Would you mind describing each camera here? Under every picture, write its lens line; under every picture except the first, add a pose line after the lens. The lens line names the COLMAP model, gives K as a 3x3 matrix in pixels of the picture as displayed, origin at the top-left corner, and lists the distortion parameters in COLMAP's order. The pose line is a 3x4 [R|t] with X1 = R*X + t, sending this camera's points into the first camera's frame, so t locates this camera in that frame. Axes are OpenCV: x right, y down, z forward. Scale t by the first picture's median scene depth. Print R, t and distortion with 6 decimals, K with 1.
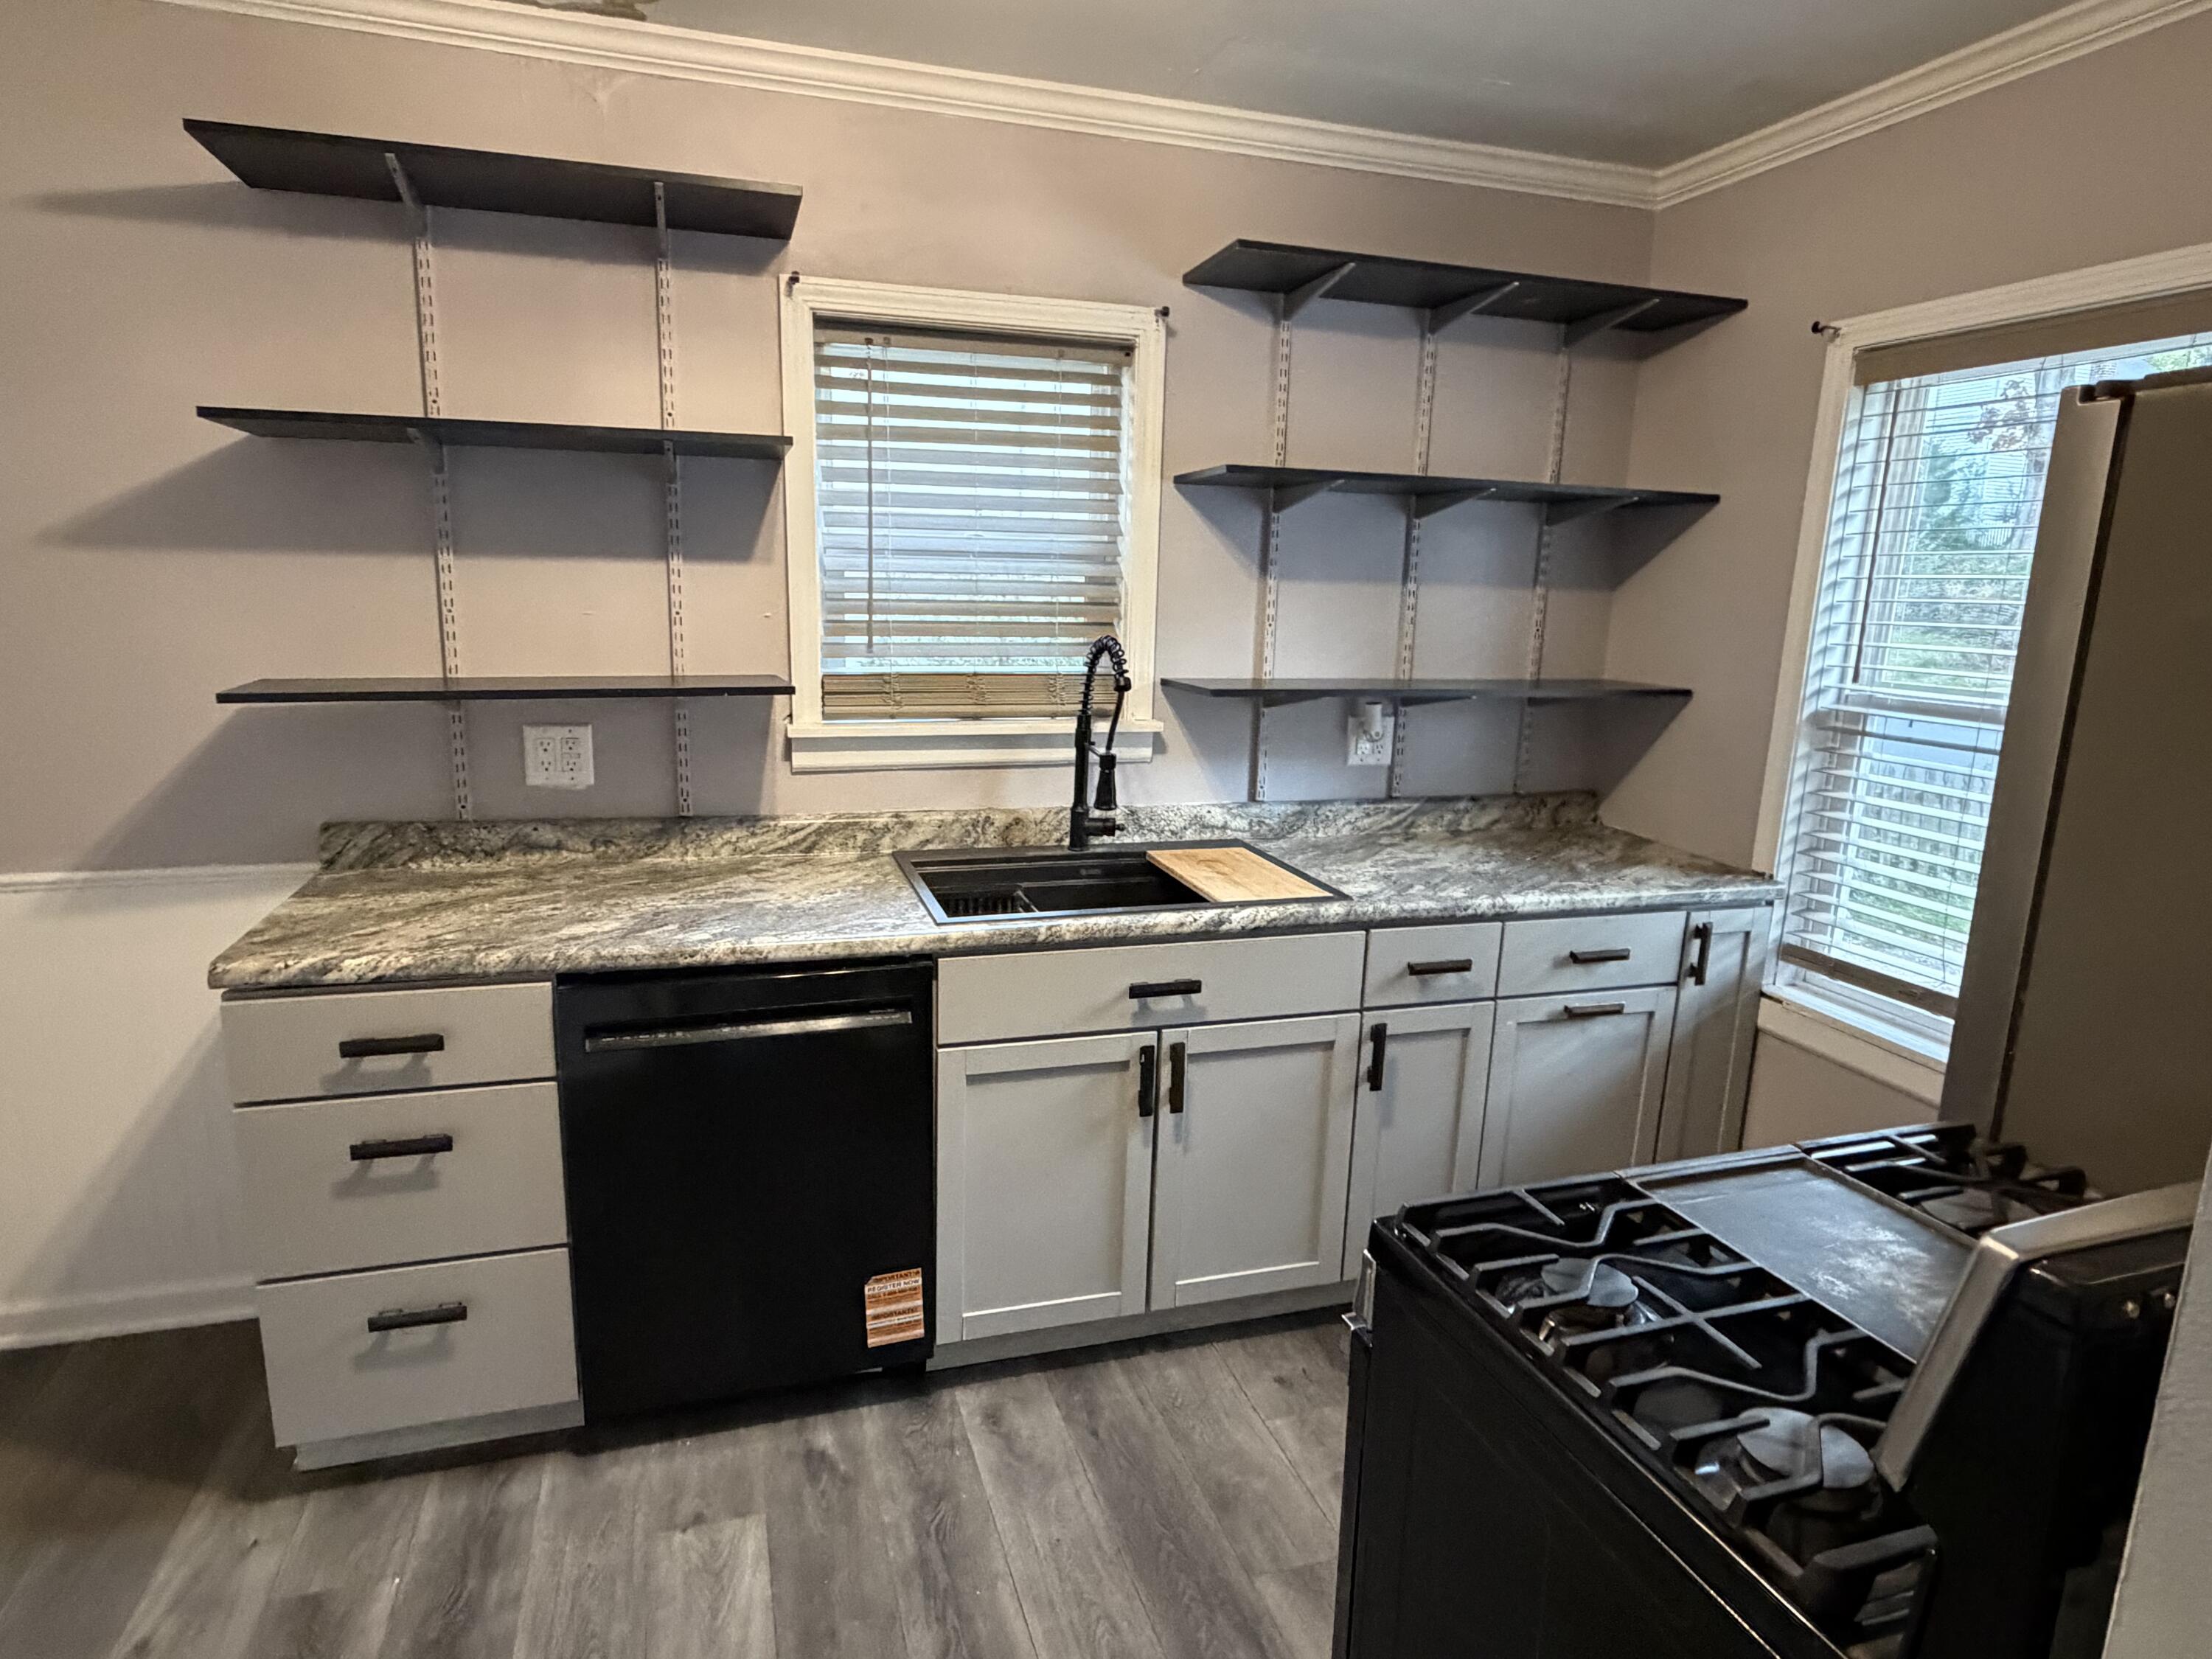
lens RADIAL K [[1256.9, 0, 1100.4], [0, 1256.9, 836.9], [0, 0, 1]] dist [0.001464, 0.000887]
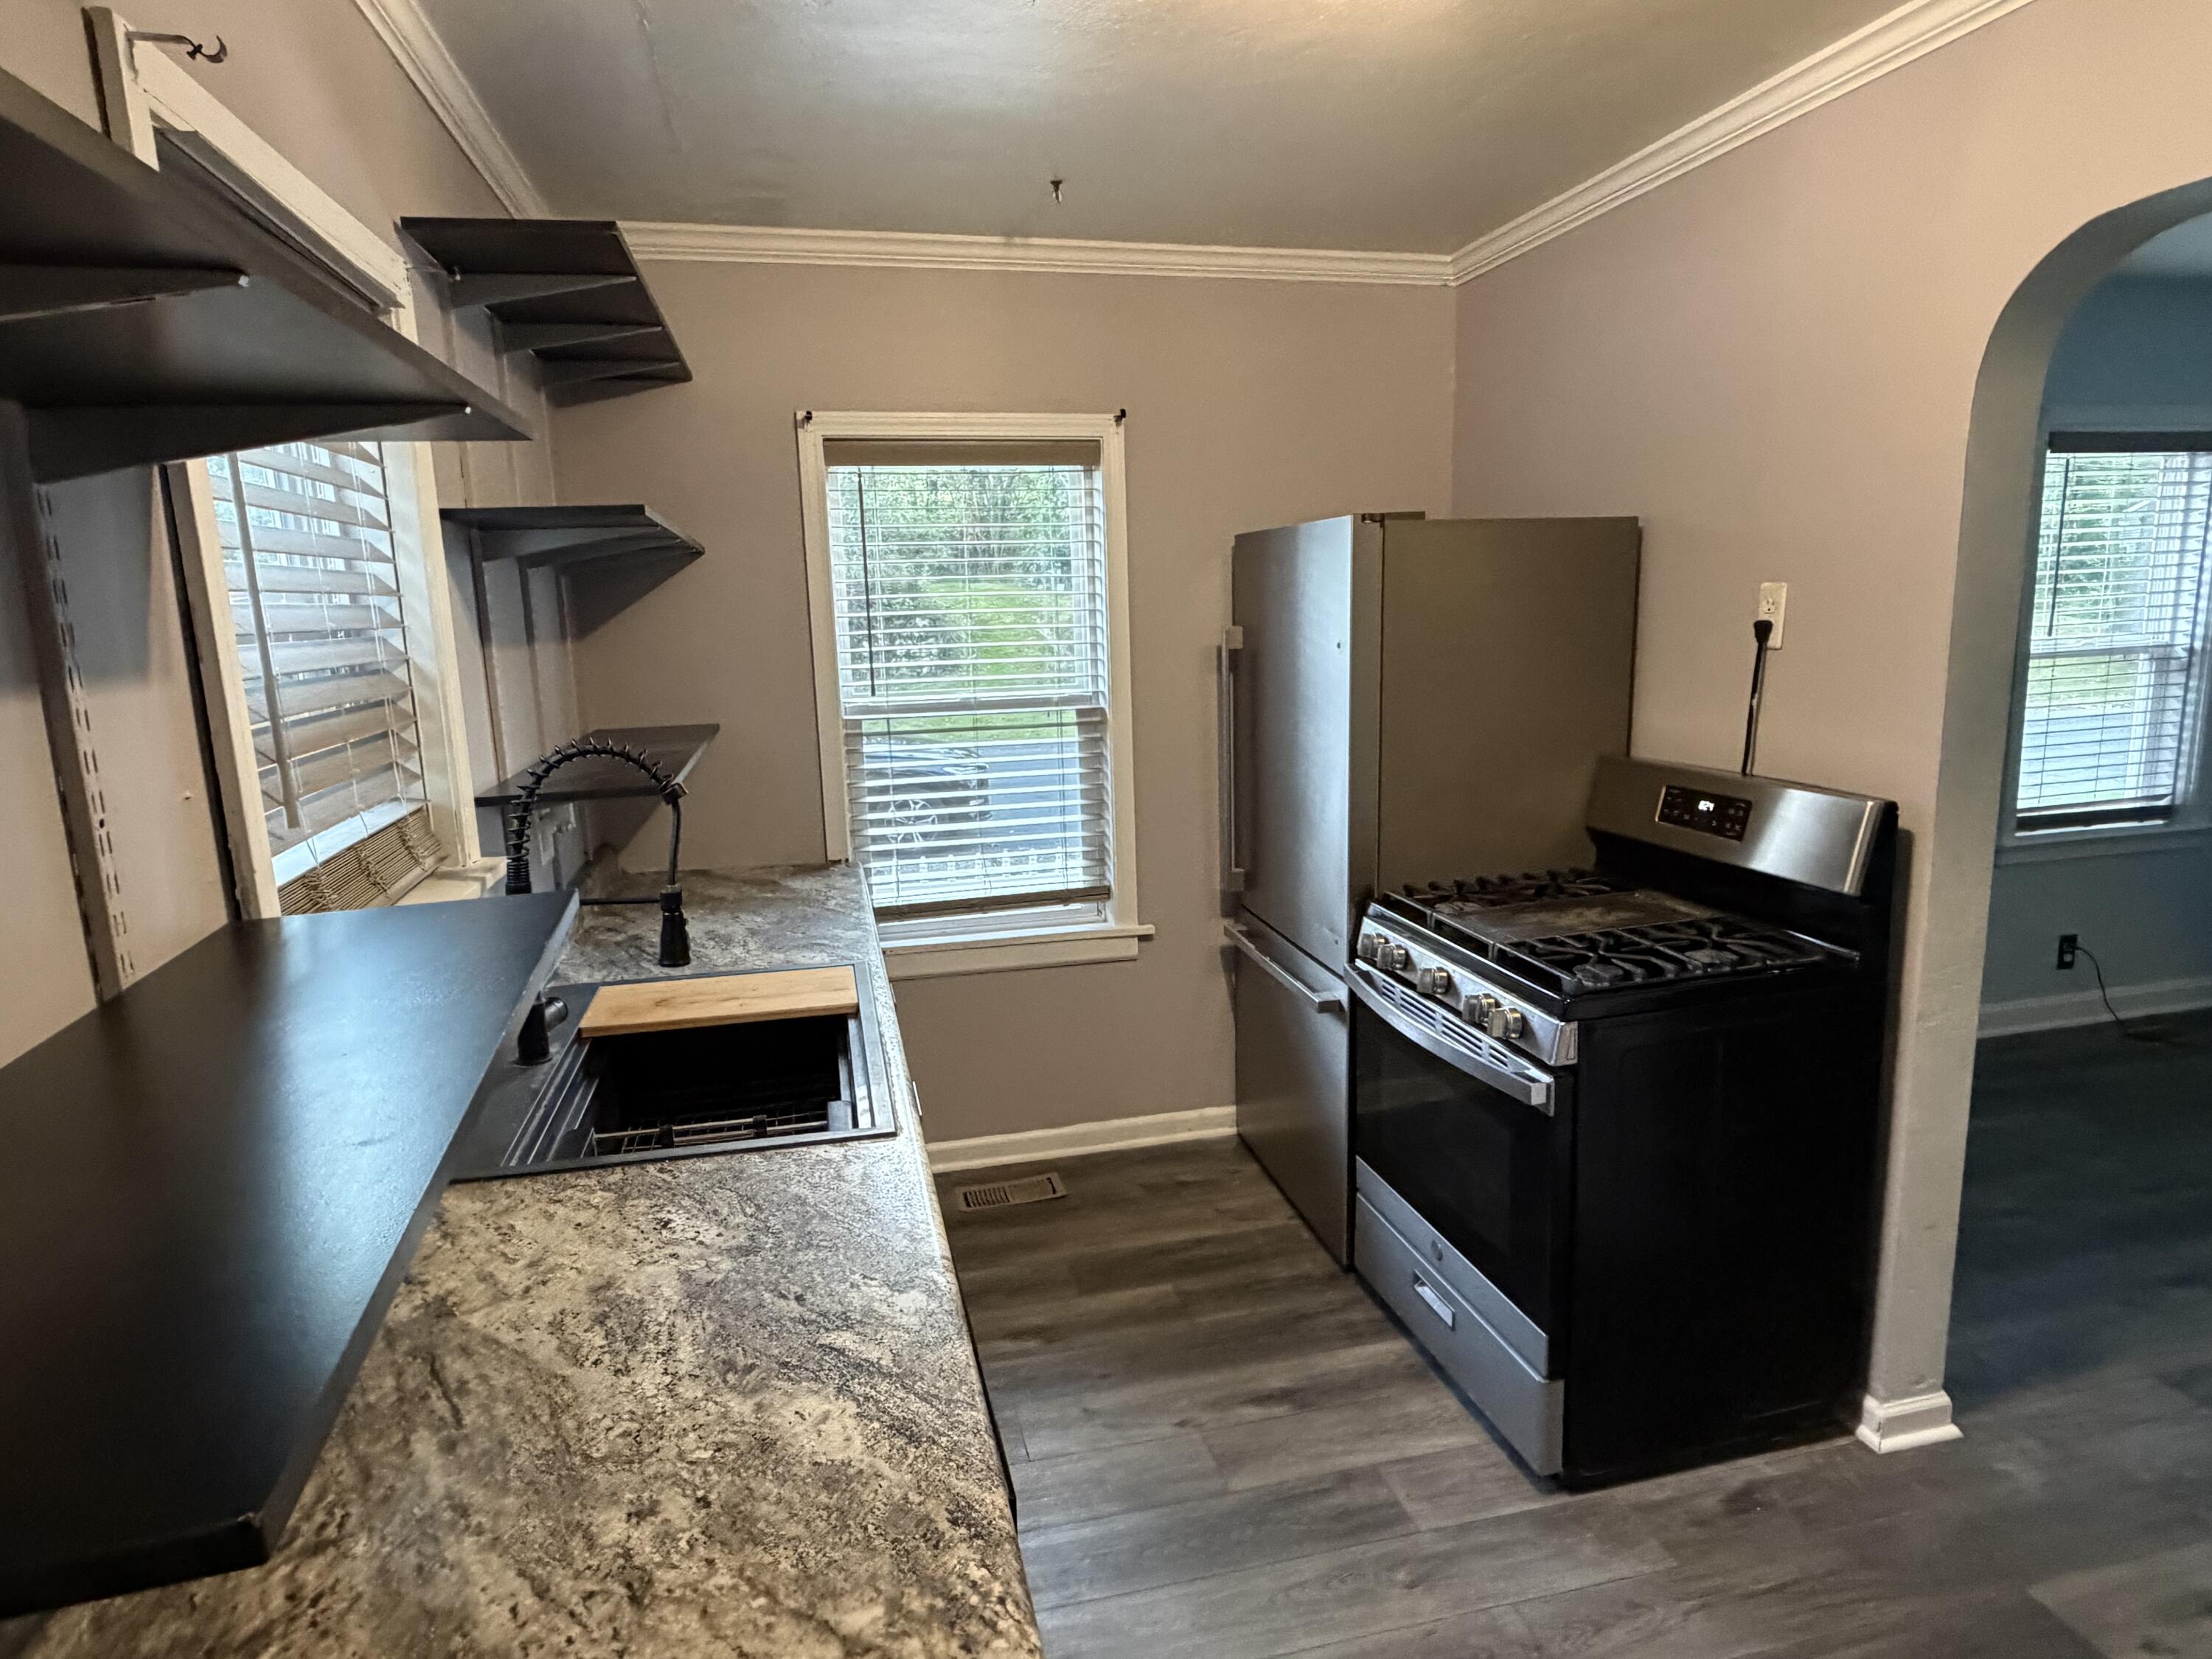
lens RADIAL K [[1256.9, 0, 1100.4], [0, 1256.9, 836.9], [0, 0, 1]] dist [0.001464, 0.000887]
pose [[0.080968, -0.208989, 0.974560, -0.763129], [0.233388, 0.954563, 0.185310, -0.193780], [-0.969007, 0.212447, 0.126064, 0.735934]]
